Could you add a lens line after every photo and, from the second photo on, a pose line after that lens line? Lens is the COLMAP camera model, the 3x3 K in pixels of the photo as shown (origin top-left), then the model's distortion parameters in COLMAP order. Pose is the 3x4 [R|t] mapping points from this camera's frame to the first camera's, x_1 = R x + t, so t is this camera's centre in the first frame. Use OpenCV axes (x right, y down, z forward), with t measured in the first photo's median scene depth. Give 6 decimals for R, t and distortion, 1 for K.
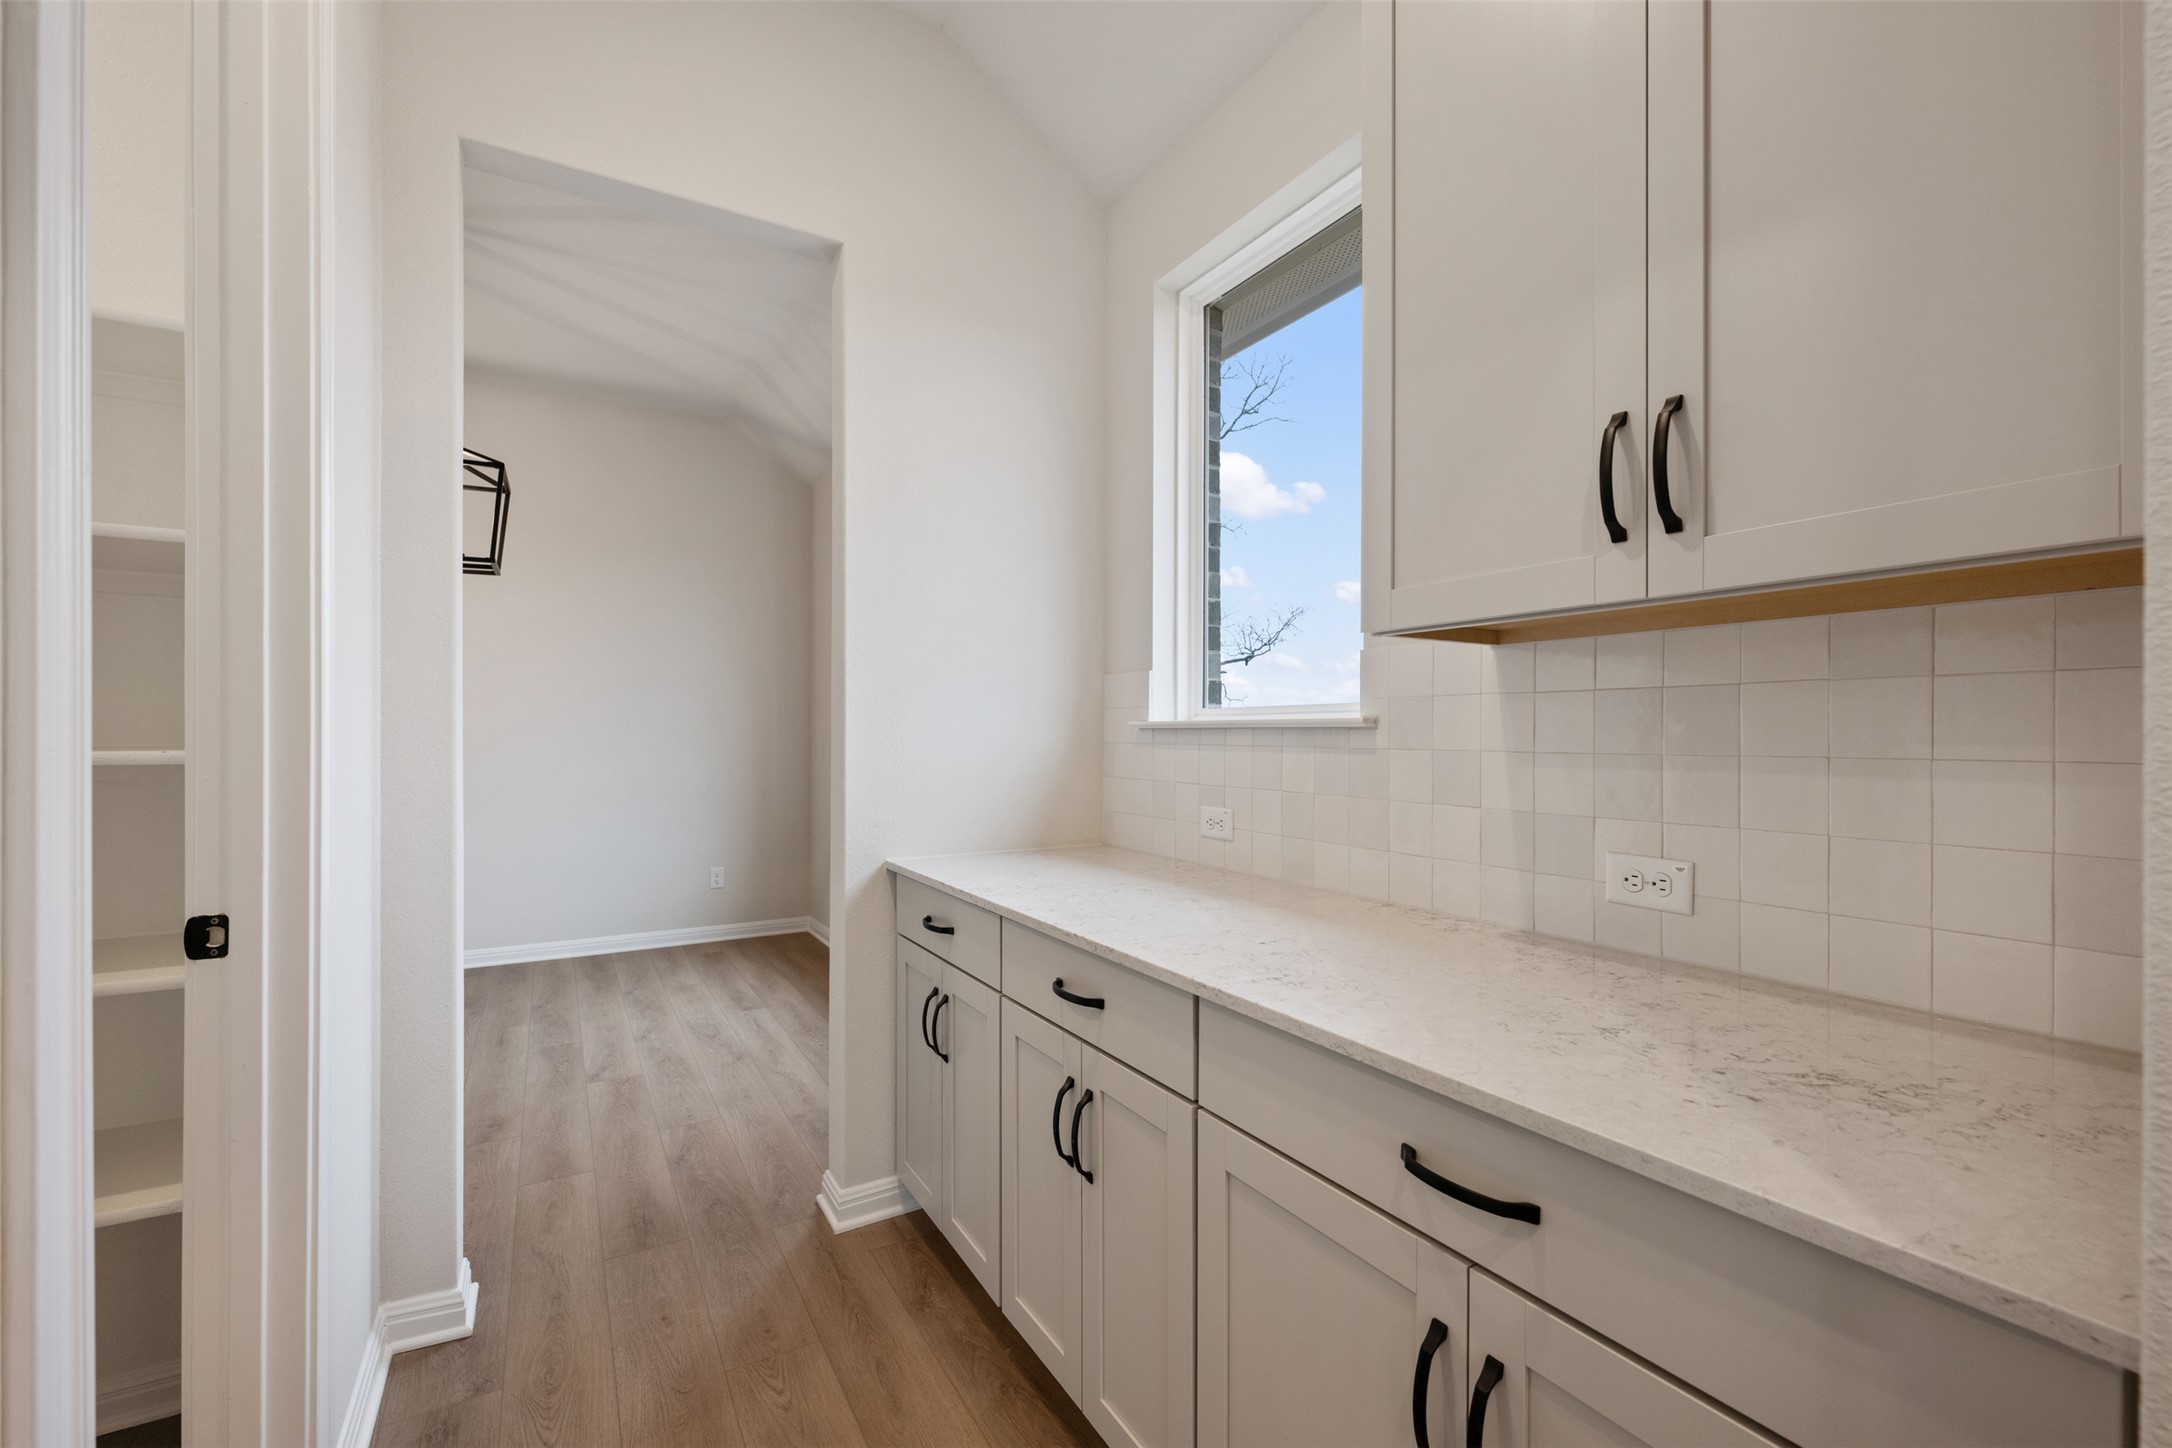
lens RADIAL K [[911.7, 0, 1086.0], [0, 911.7, 724.0], [0, 0, 1]] dist [0.002411, 0.000256]
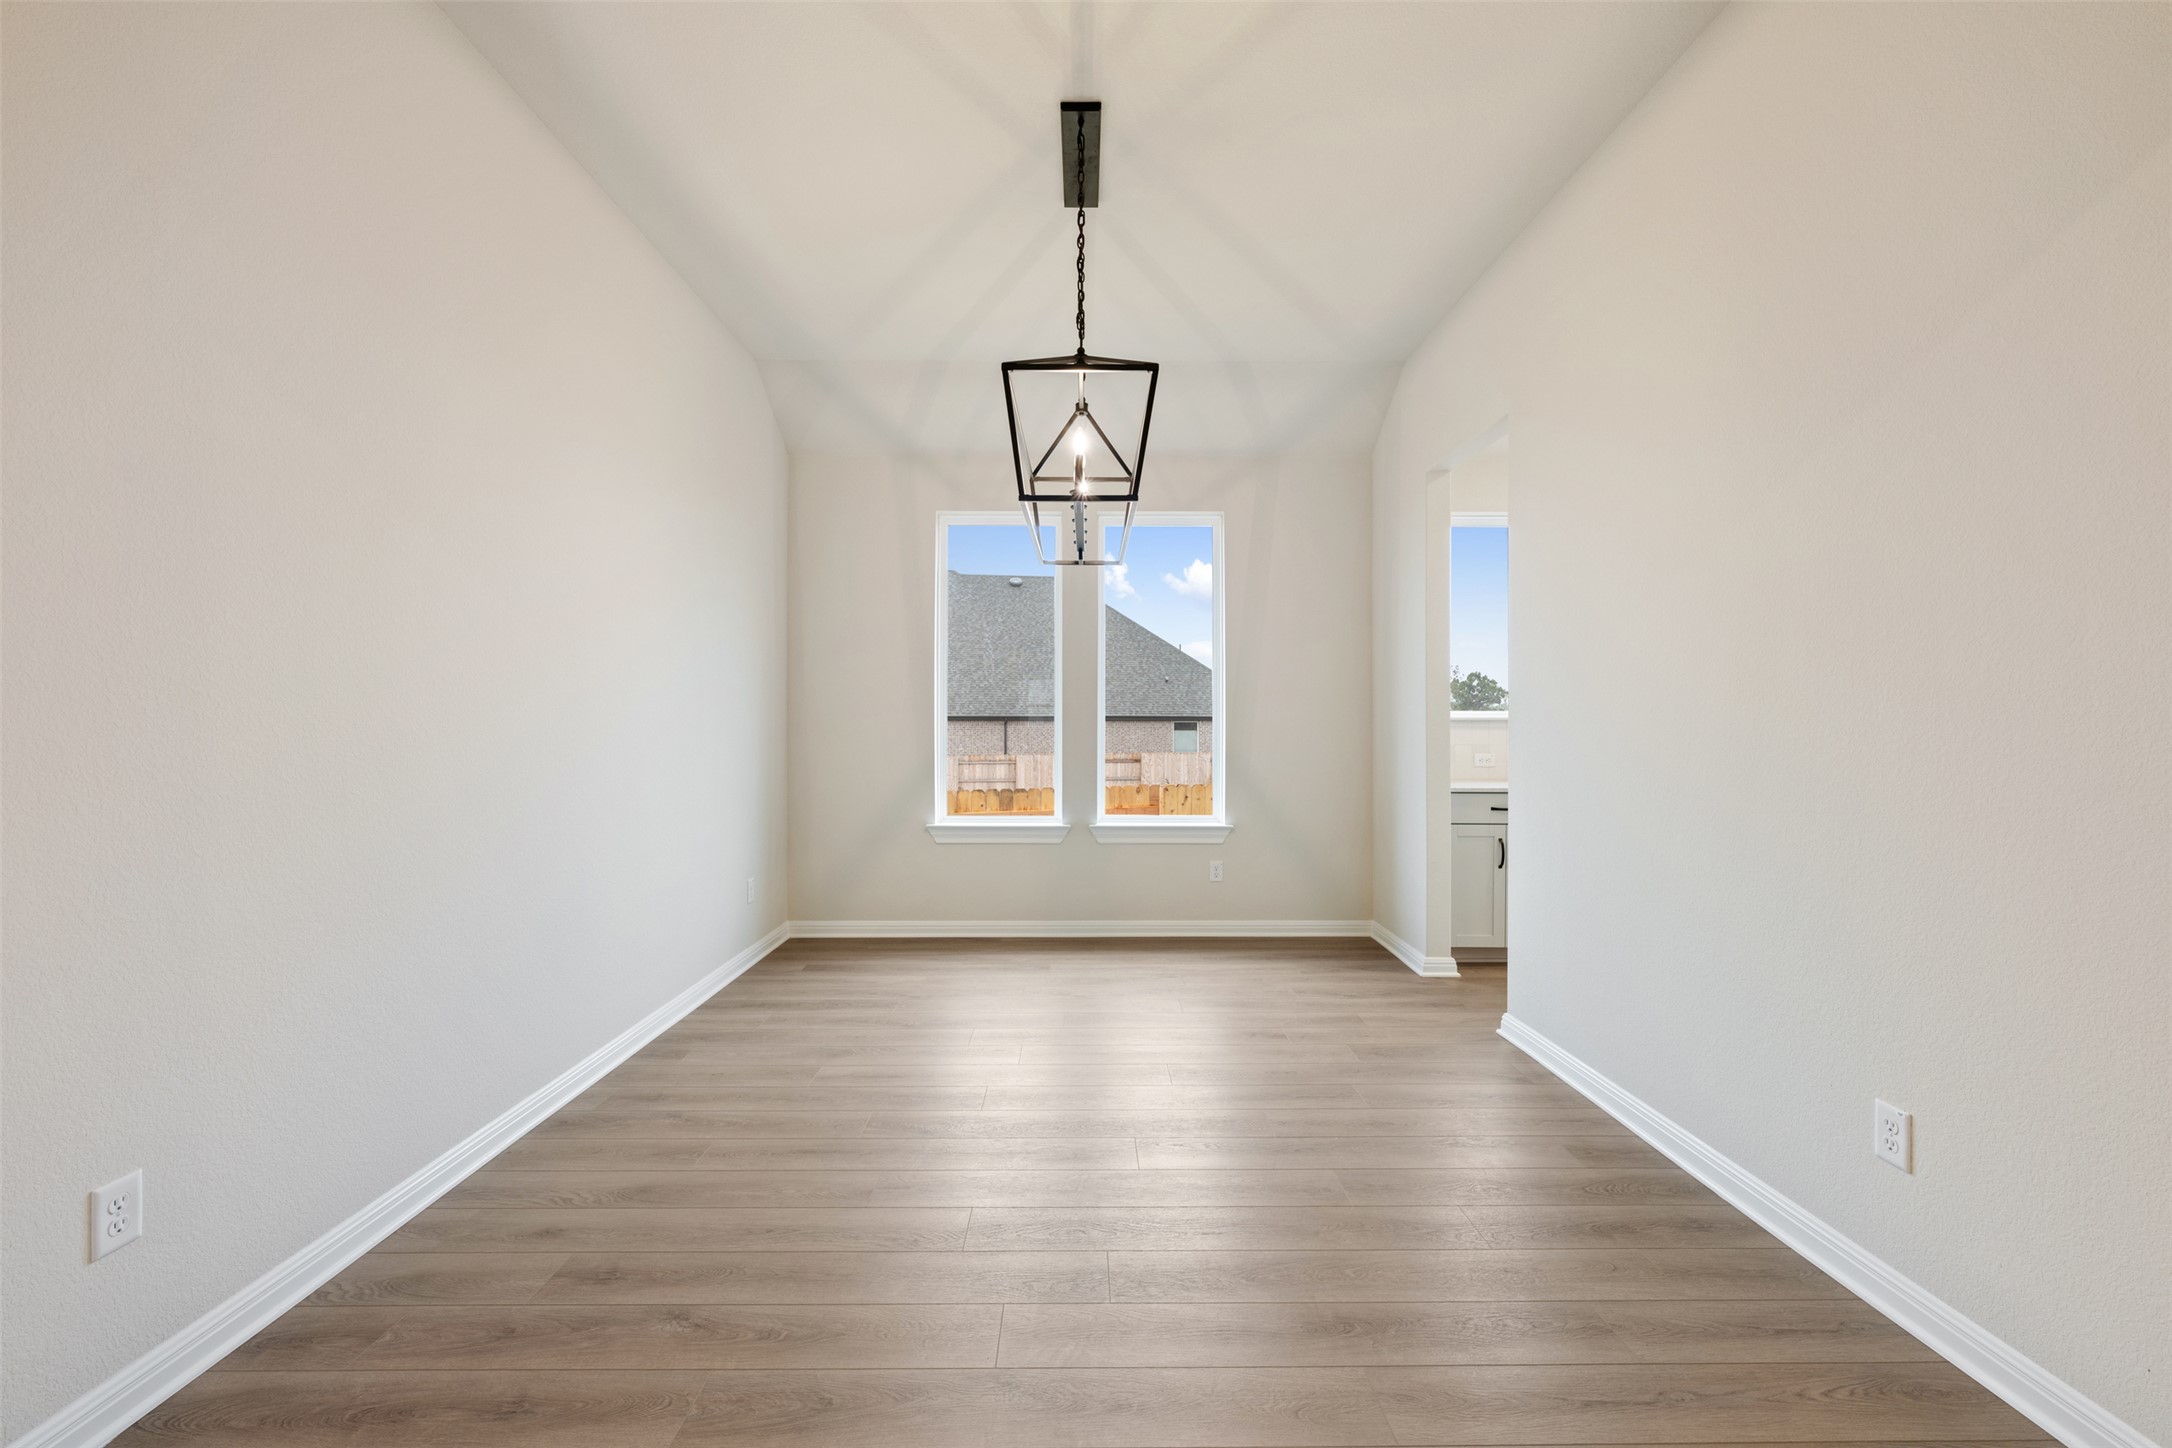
lens RADIAL K [[858.6, 0, 1086.0], [0, 858.6, 724.0], [0, 0, 1]] dist [-0.000597, 0.000227]
pose [[0.456764, 0.018002, 0.889406, -2.040388], [-0.015738, 0.999802, -0.012154, 0.049006], [-0.889449, -0.008446, 0.456957, 0.780350]]
